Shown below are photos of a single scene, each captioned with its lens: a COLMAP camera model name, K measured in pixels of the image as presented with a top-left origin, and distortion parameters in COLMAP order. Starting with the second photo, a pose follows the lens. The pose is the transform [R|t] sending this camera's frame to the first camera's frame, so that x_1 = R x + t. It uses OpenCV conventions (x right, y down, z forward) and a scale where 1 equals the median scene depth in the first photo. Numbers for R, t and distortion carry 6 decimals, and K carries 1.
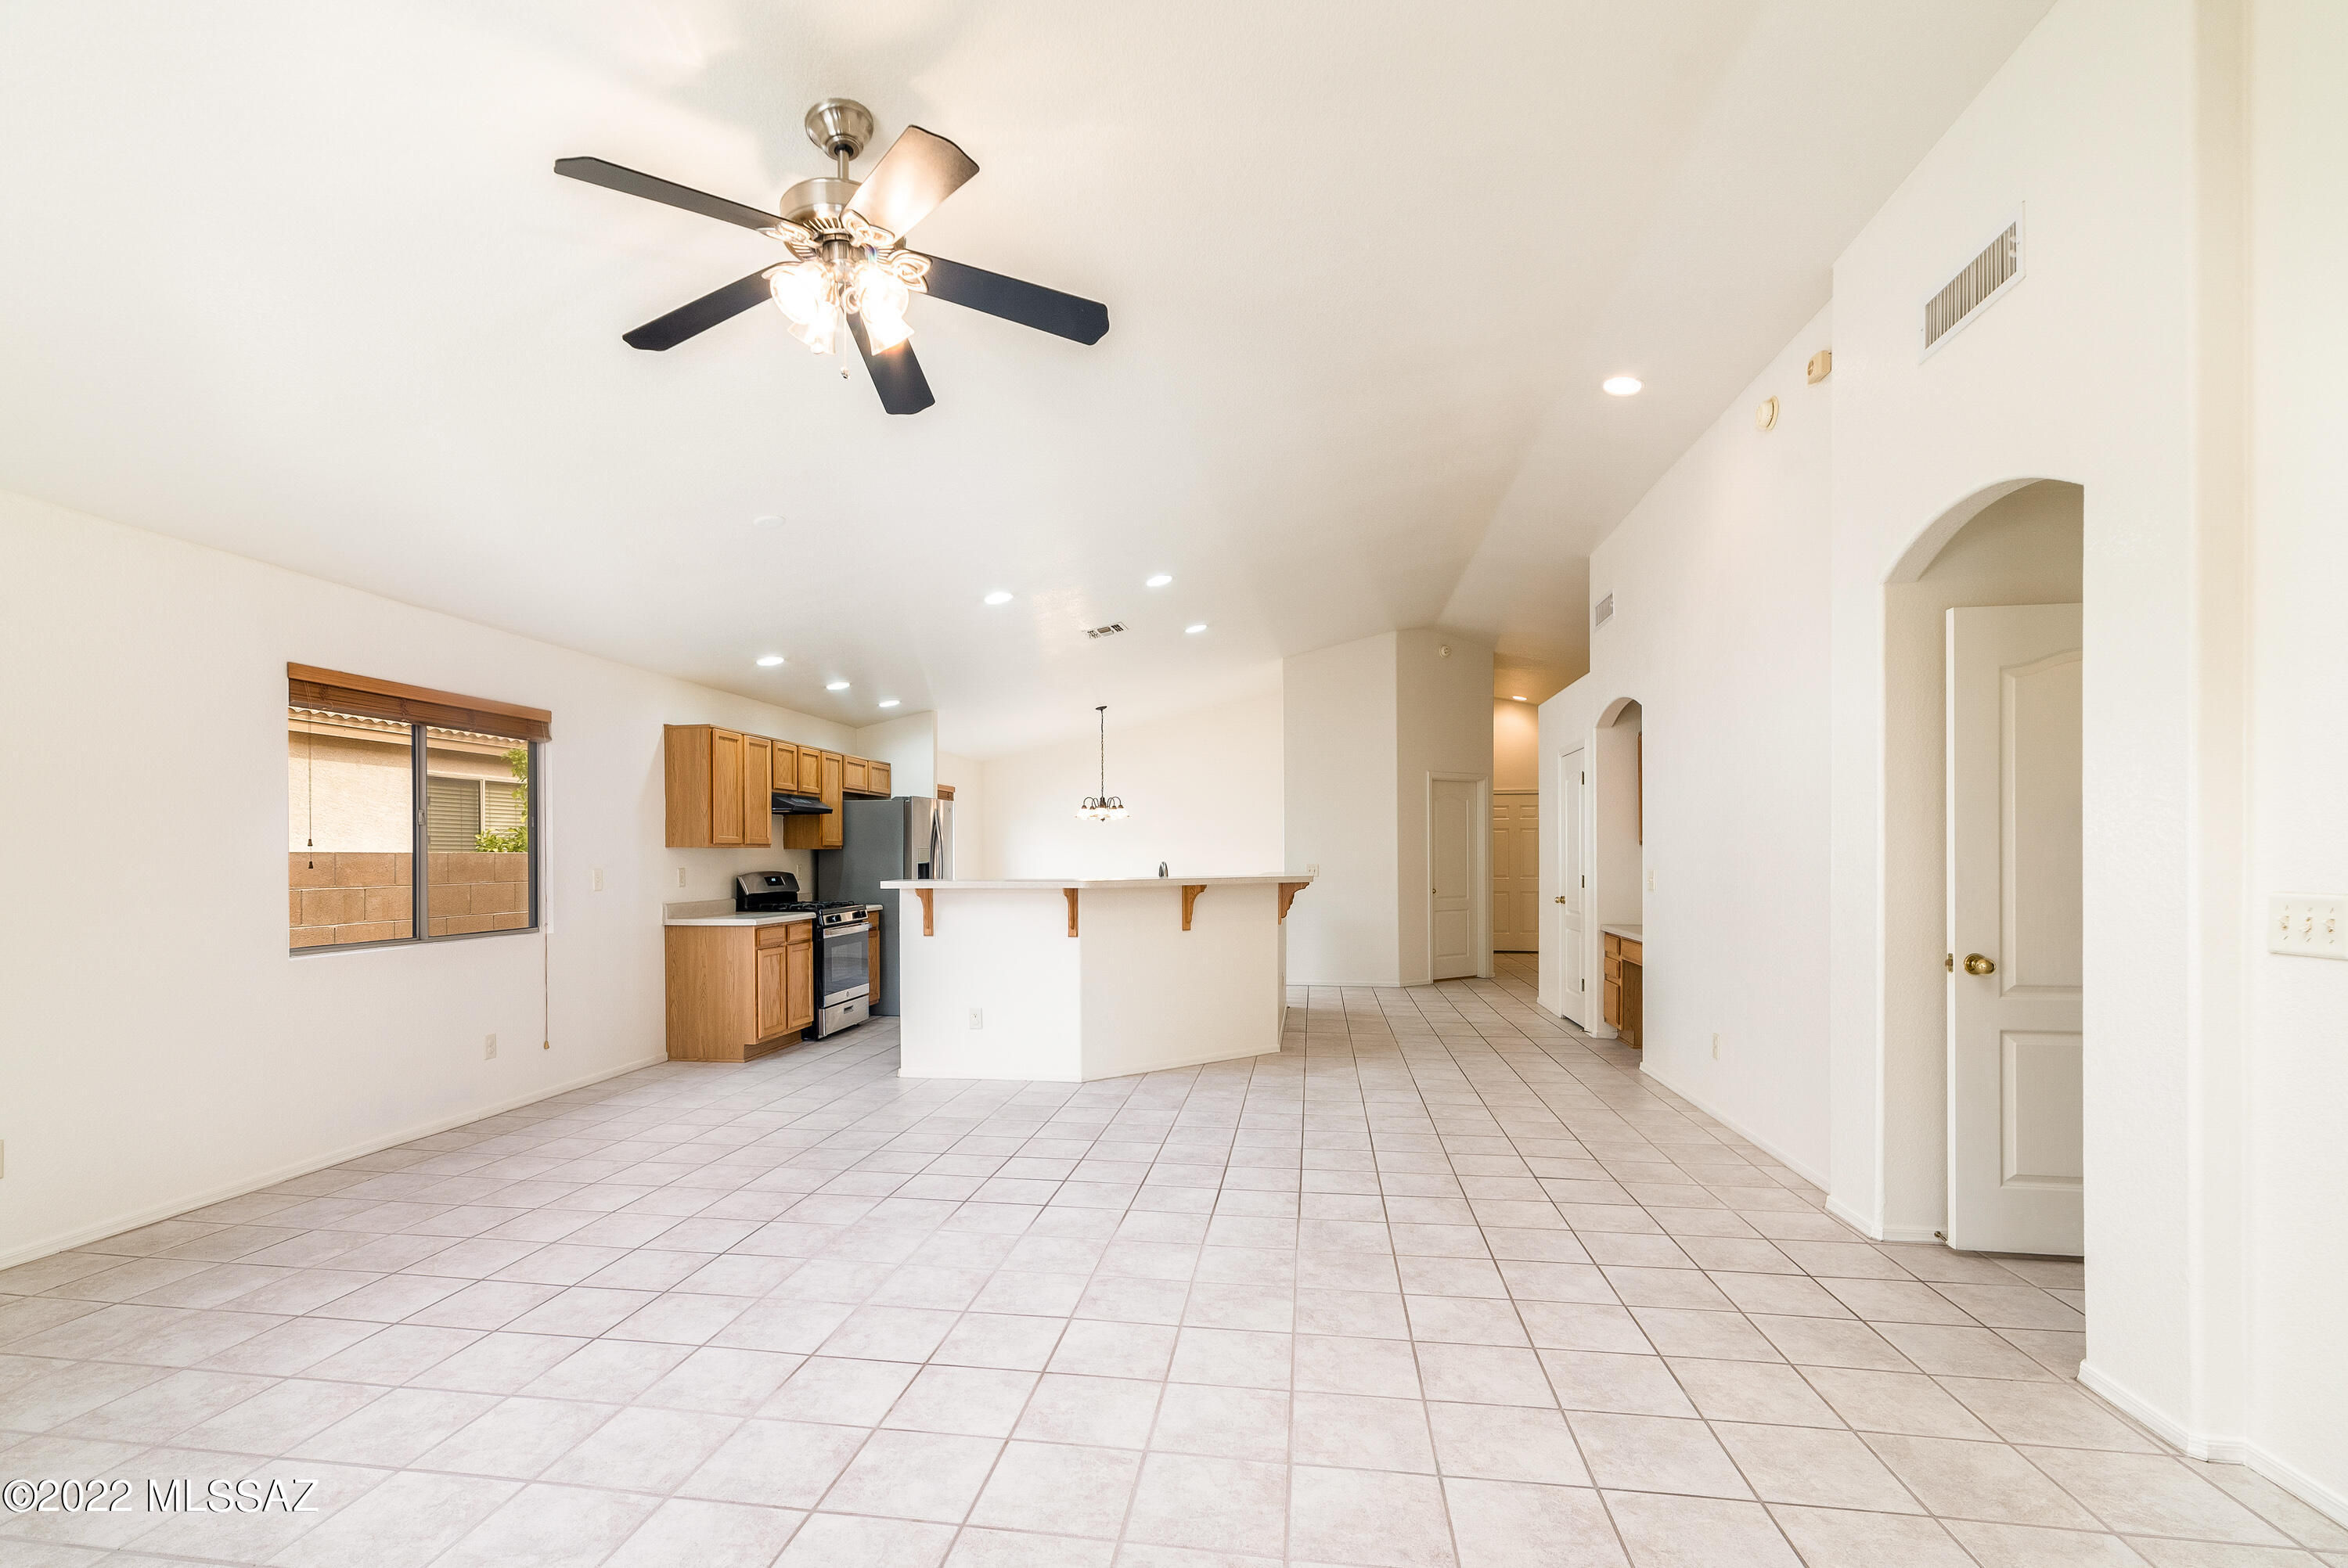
lens RADIAL K [[1064.2, 0, 1142.4], [0, 1064.2, 853.3], [0, 0, 1]] dist [-0.000116, 0.000212]
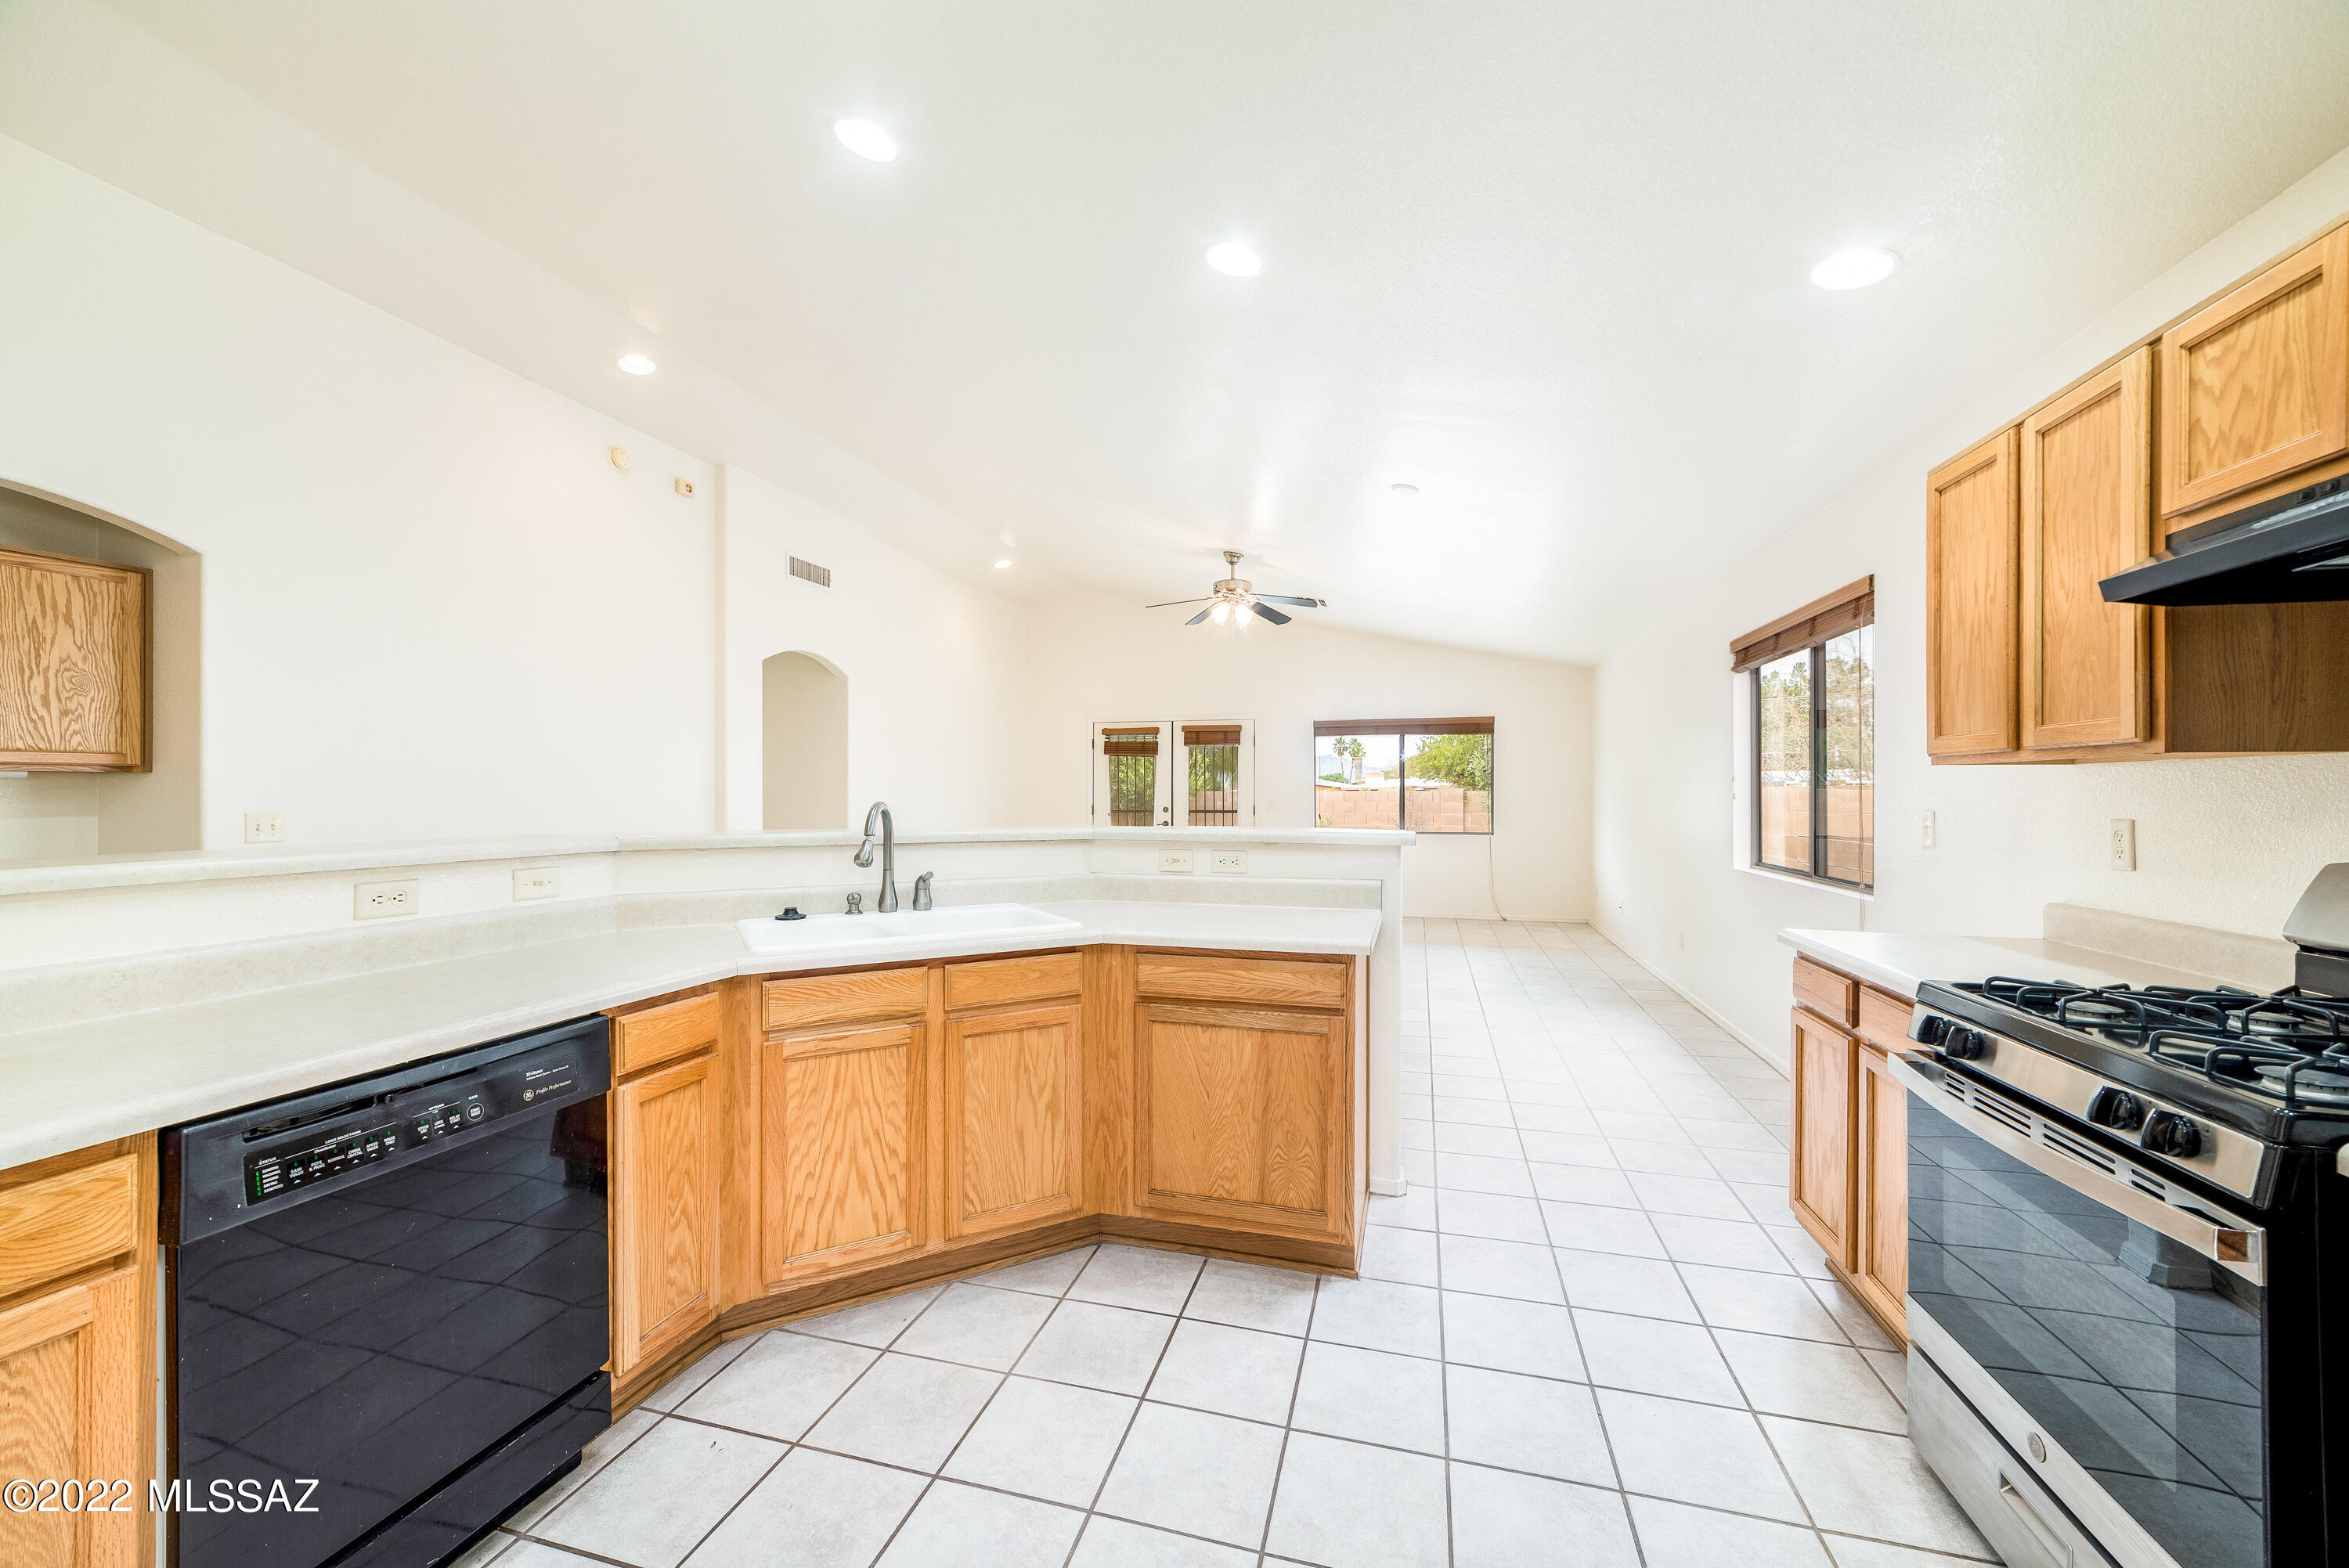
lens RADIAL K [[892.6, 0, 1172.0], [0, 892.6, 797.3], [0, 0, 1]] dist [-0.001584, 0.000431]
pose [[-0.994039, 0.001966, 0.109010, -0.327527], [0.002248, 0.999994, 0.002465, 0.011829], [-0.109005, 0.002696, -0.994038, 3.055005]]
